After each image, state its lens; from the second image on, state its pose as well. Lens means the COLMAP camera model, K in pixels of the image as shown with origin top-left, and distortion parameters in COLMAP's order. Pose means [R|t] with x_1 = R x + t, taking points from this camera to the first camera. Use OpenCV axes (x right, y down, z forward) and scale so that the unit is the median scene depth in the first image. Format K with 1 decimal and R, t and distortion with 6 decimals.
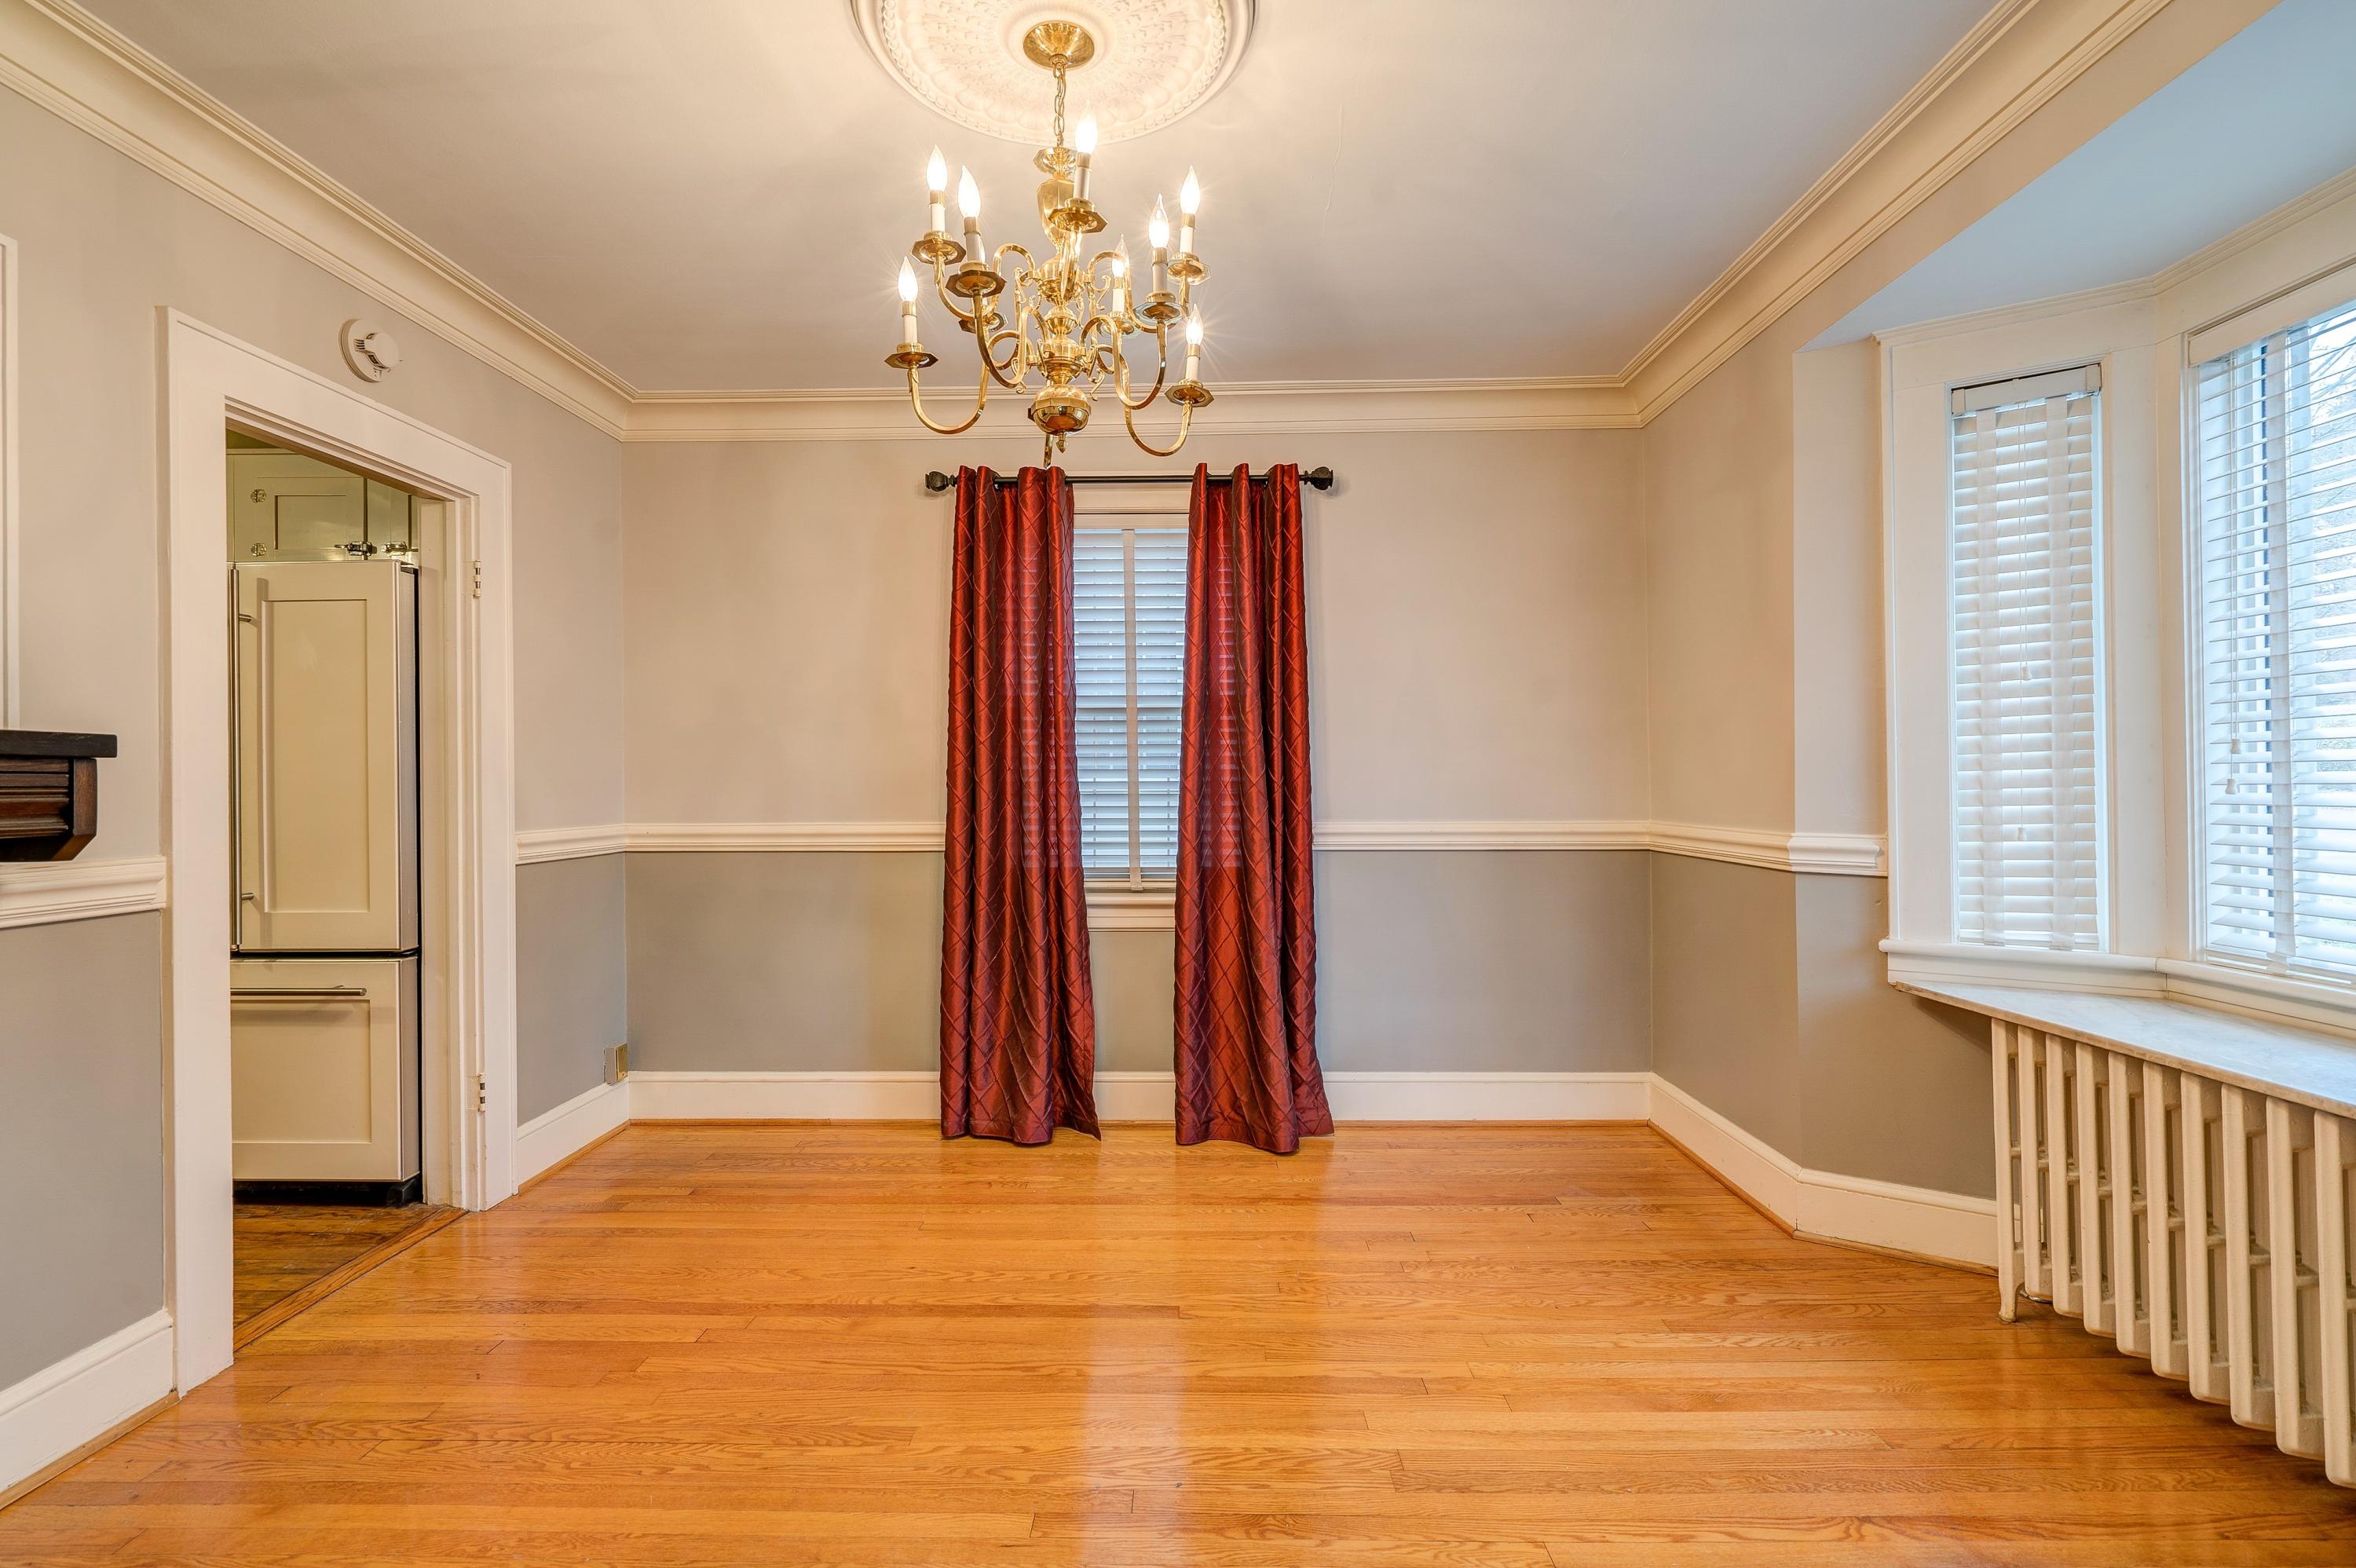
lens RADIAL K [[1069.6, 0, 1175.1], [0, 1069.6, 776.5], [0, 0, 1]] dist [-0.003878, 0.000066]
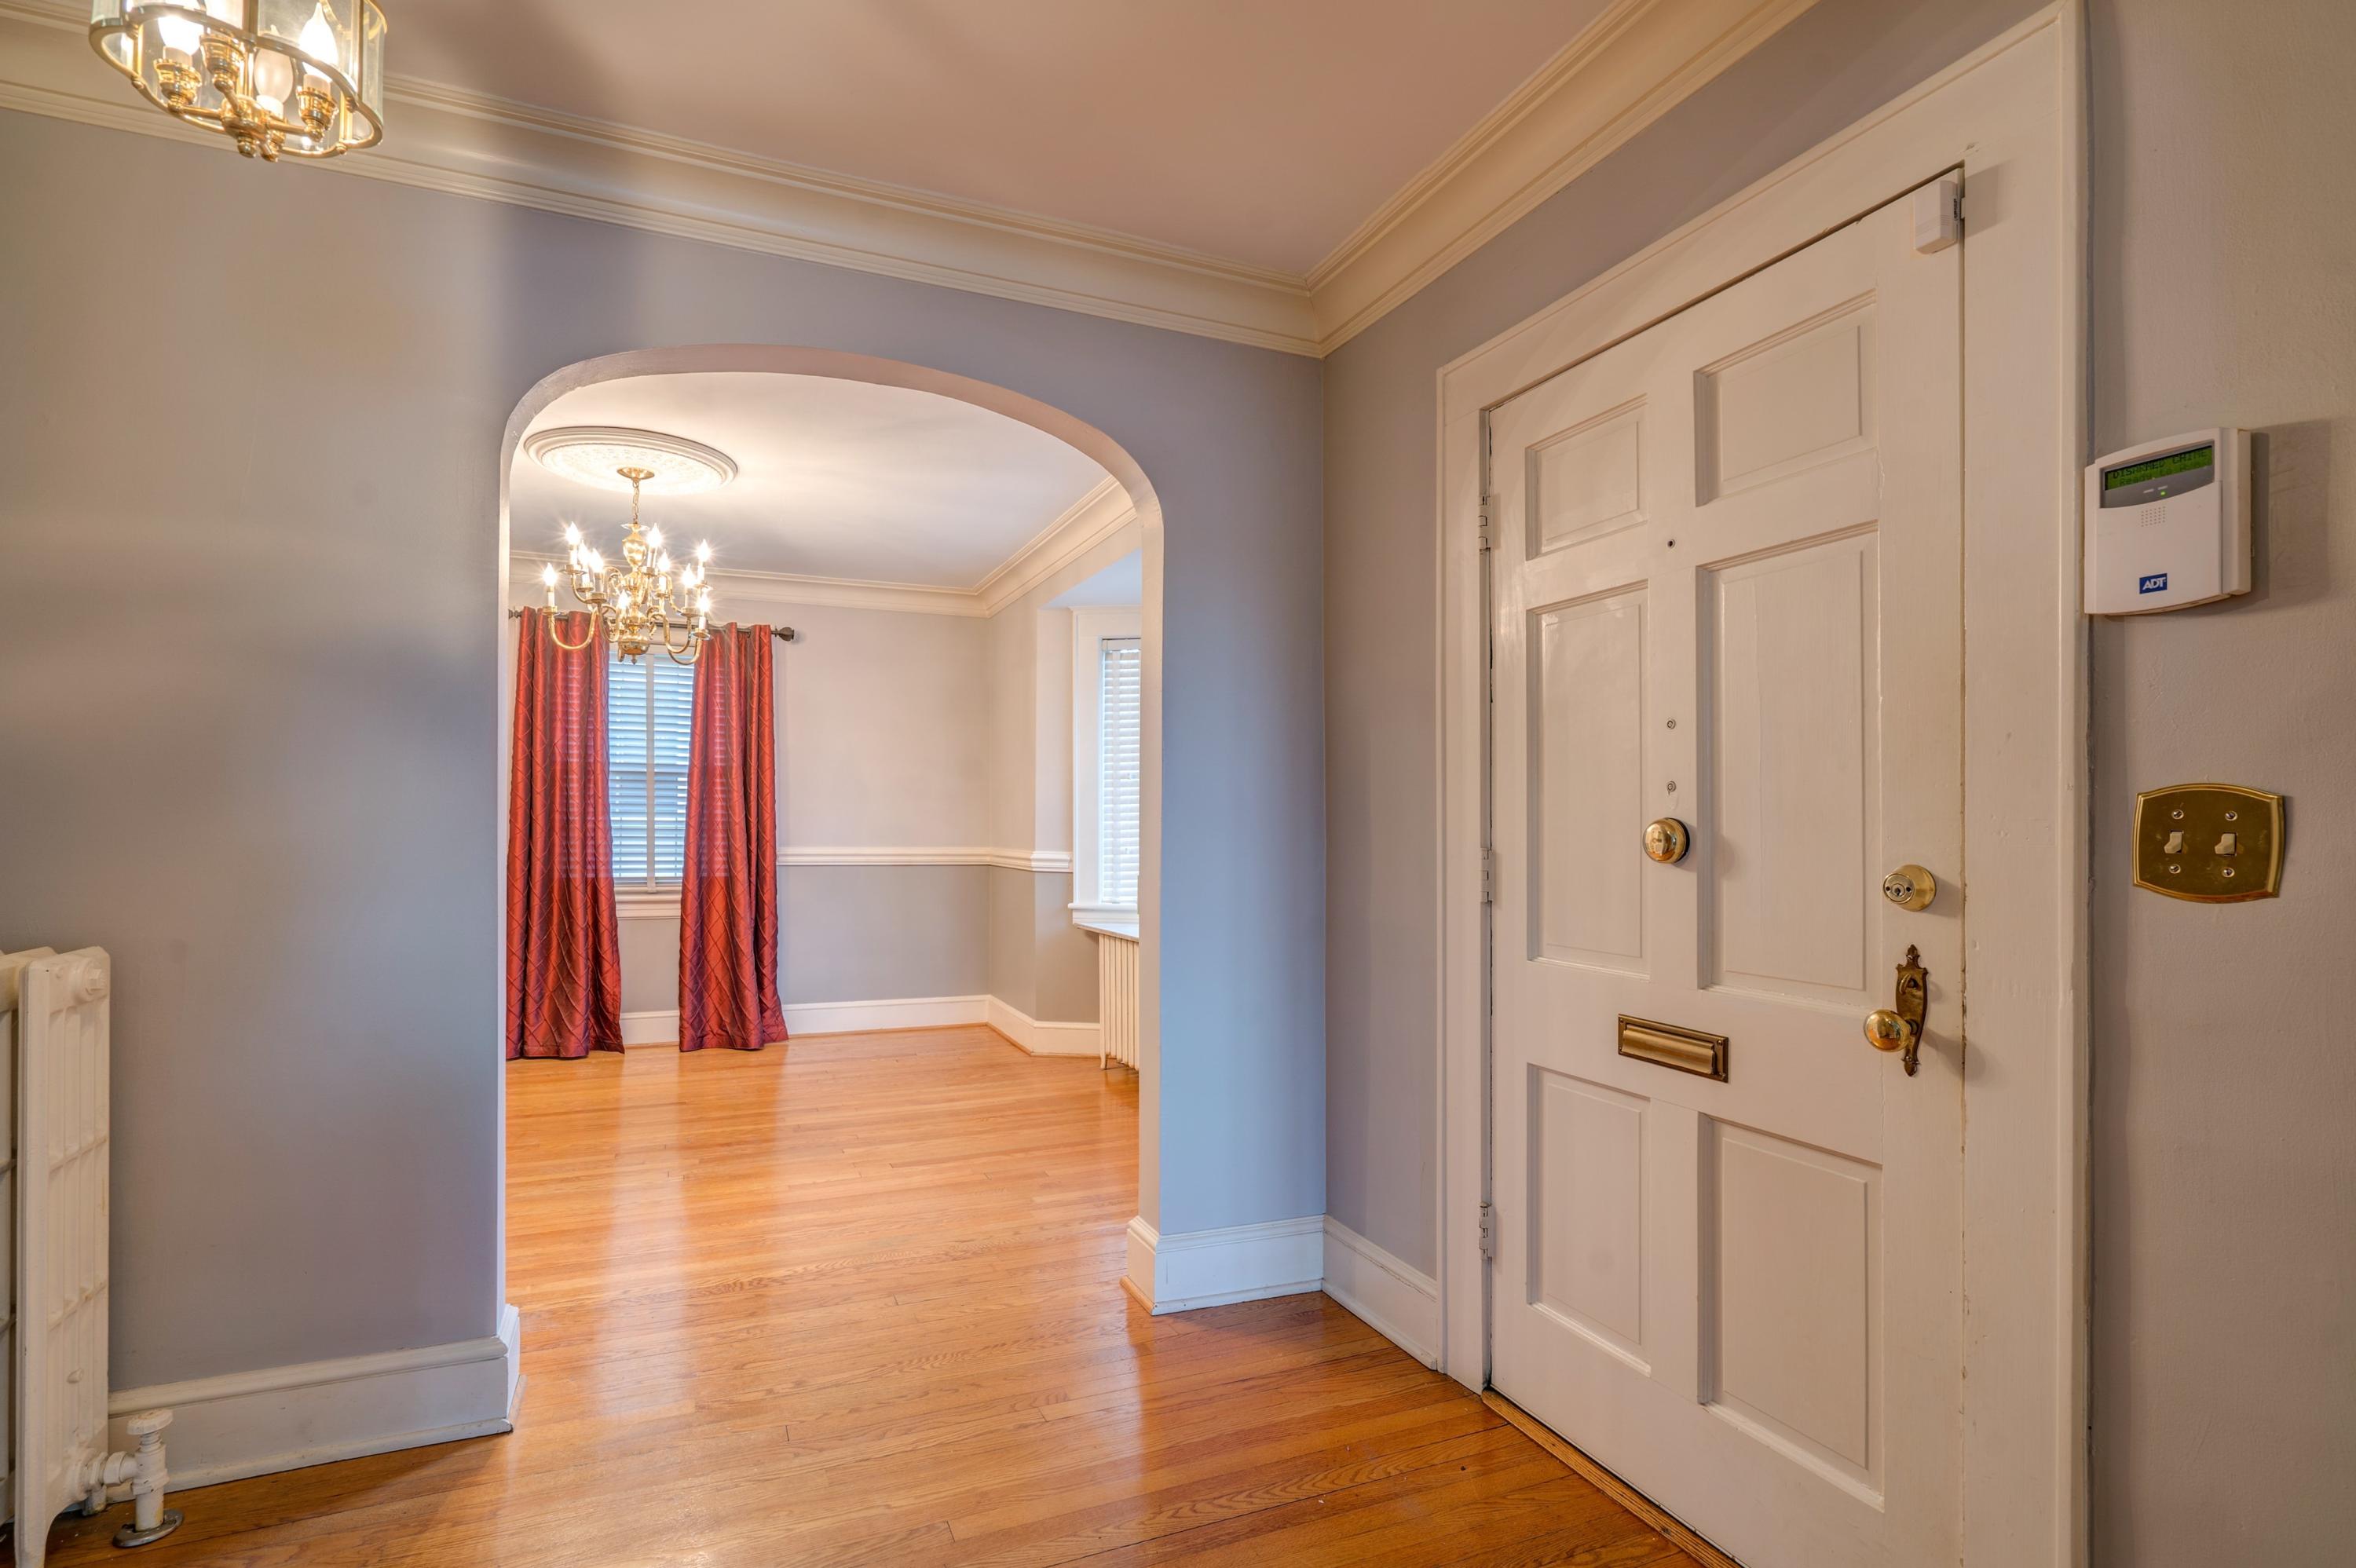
lens RADIAL K [[1069.6, 0, 1214.3], [0, 1069.6, 826.6], [0, 0, 1]] dist [-0.003878, 0.000066]
pose [[0.887358, 0.013674, 0.460879, -0.030170], [-0.015048, 0.999887, -0.000693, 0.002912], [-0.460836, -0.006321, 0.887463, -0.752714]]
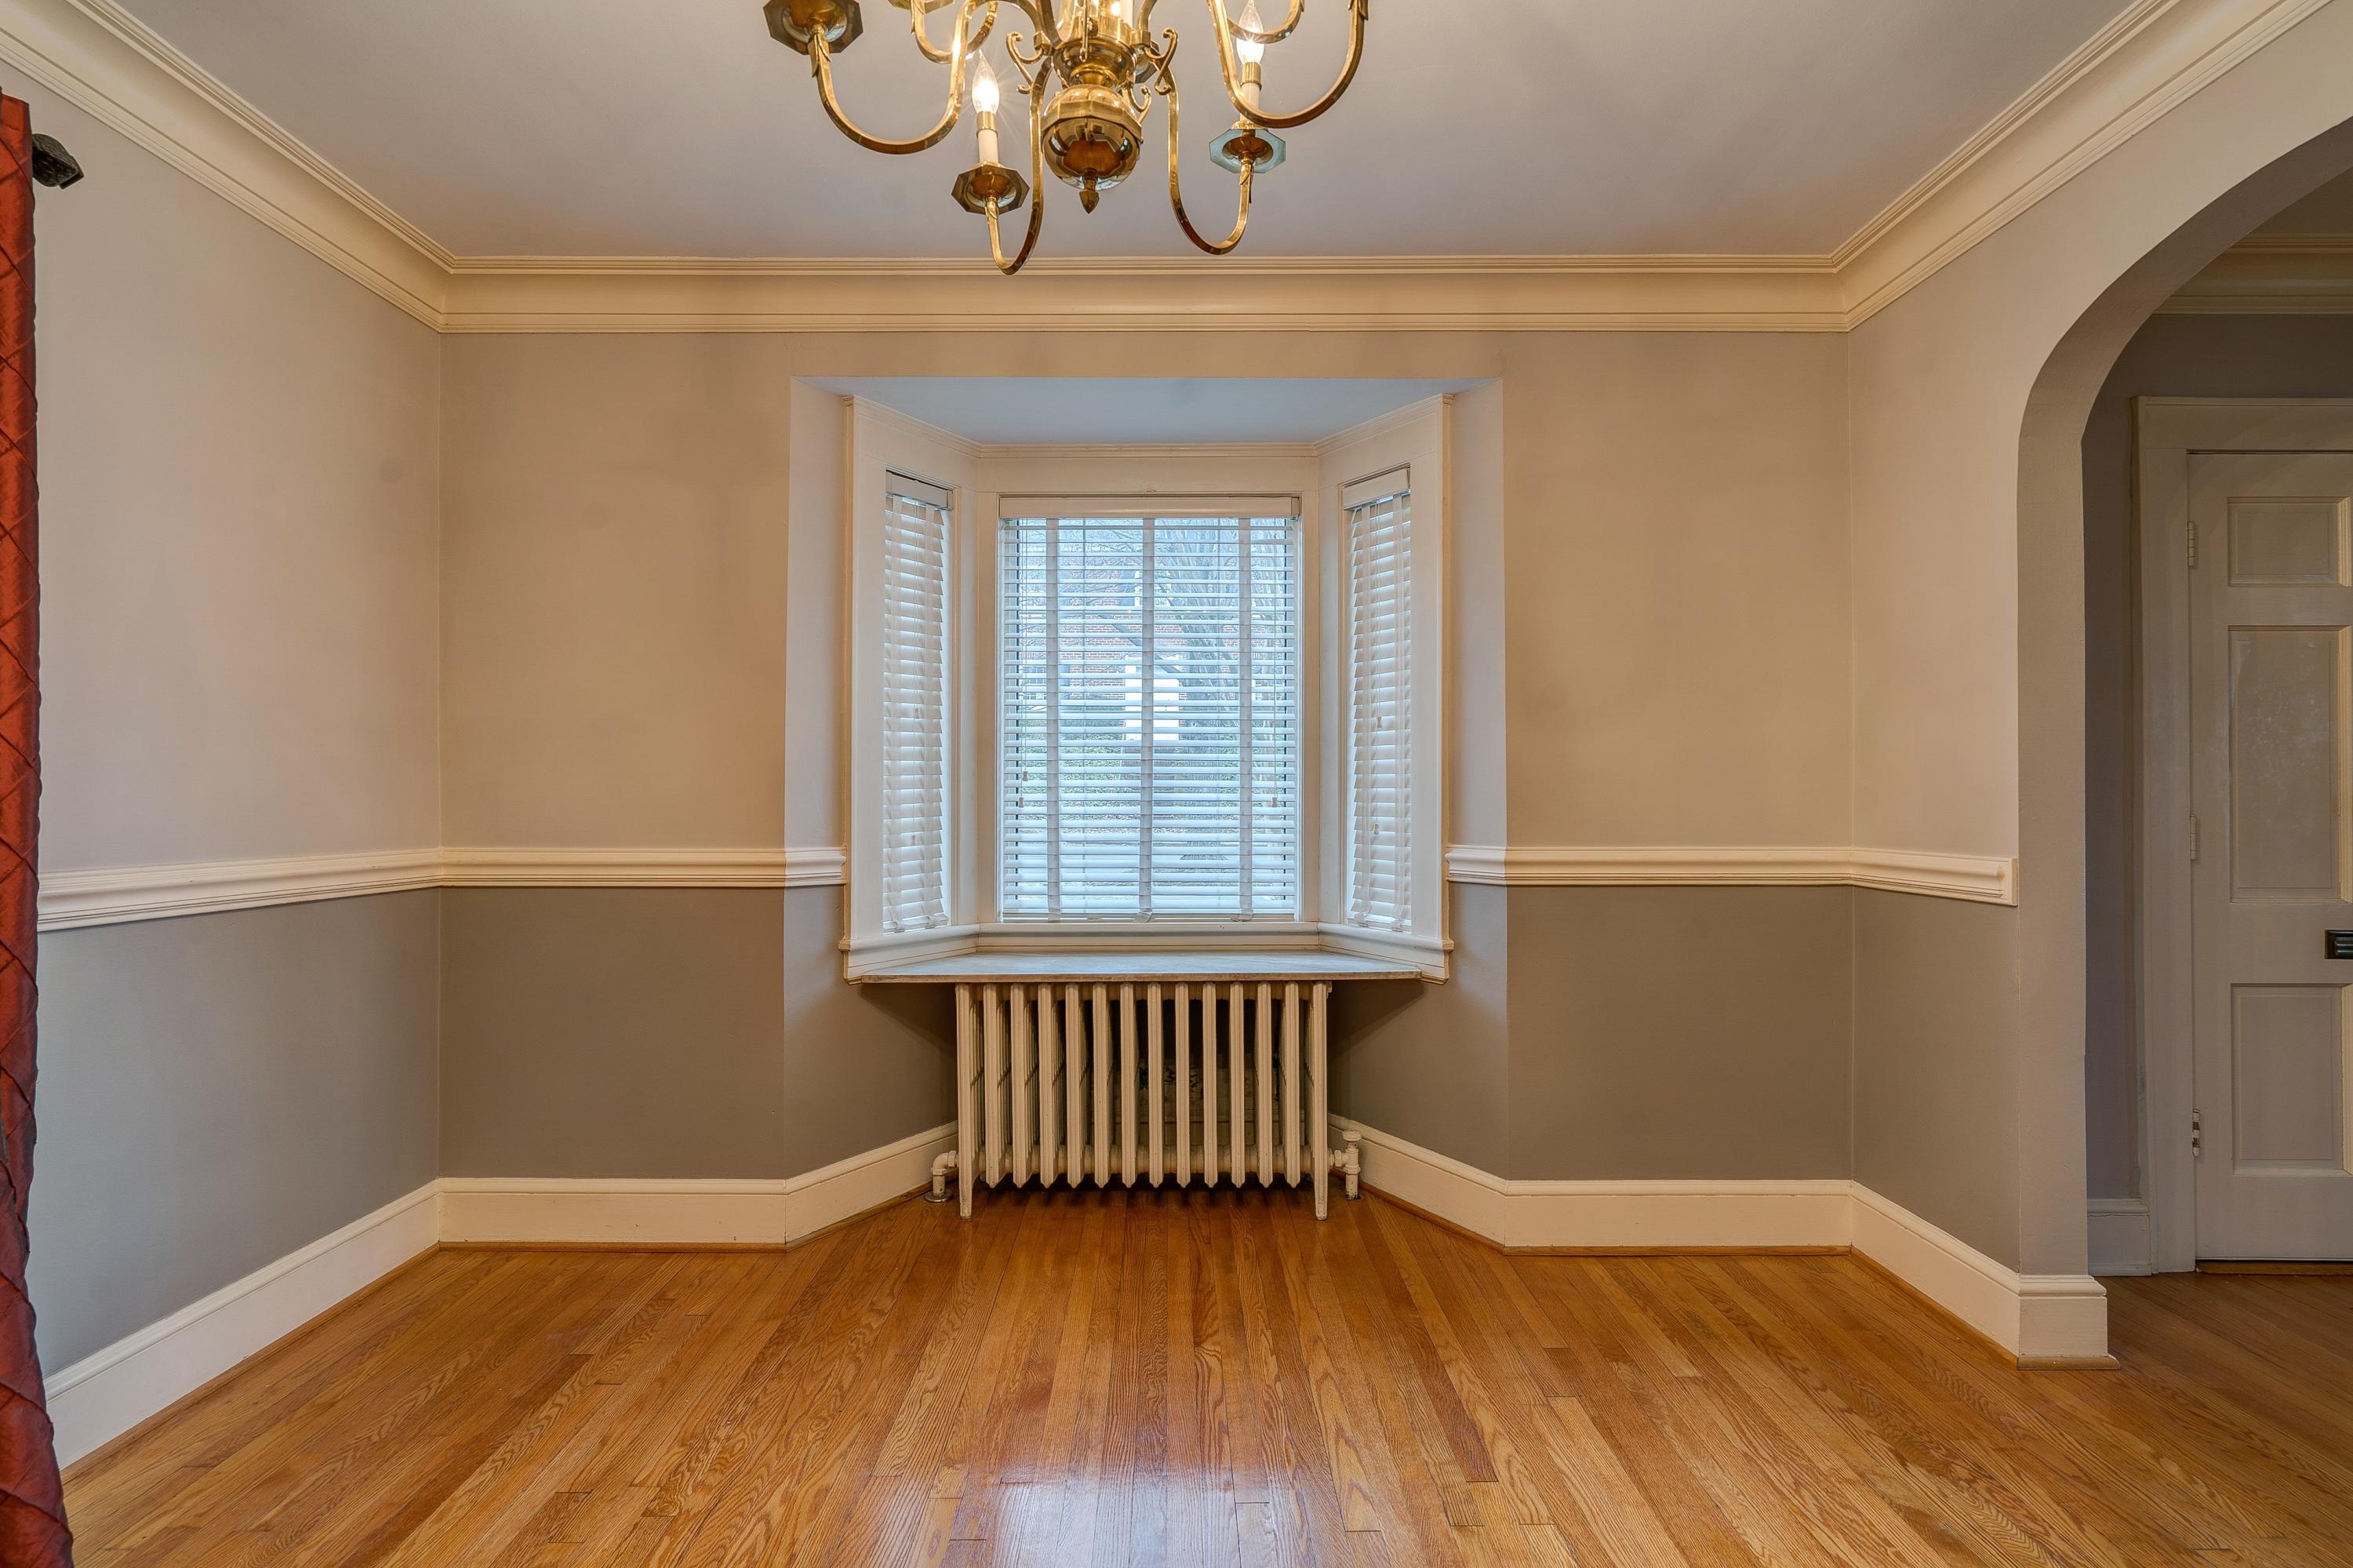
lens RADIAL K [[1068.4, 0, 1186.7], [0, 1068.4, 797.2], [0, 0, 1]] dist [-0.003878, 0.000066]
pose [[-0.017919, 0.011822, 0.999770, -0.360141], [-0.003935, 0.999922, -0.011895, 0.012386], [-0.999832, -0.004147, -0.017871, 0.530931]]
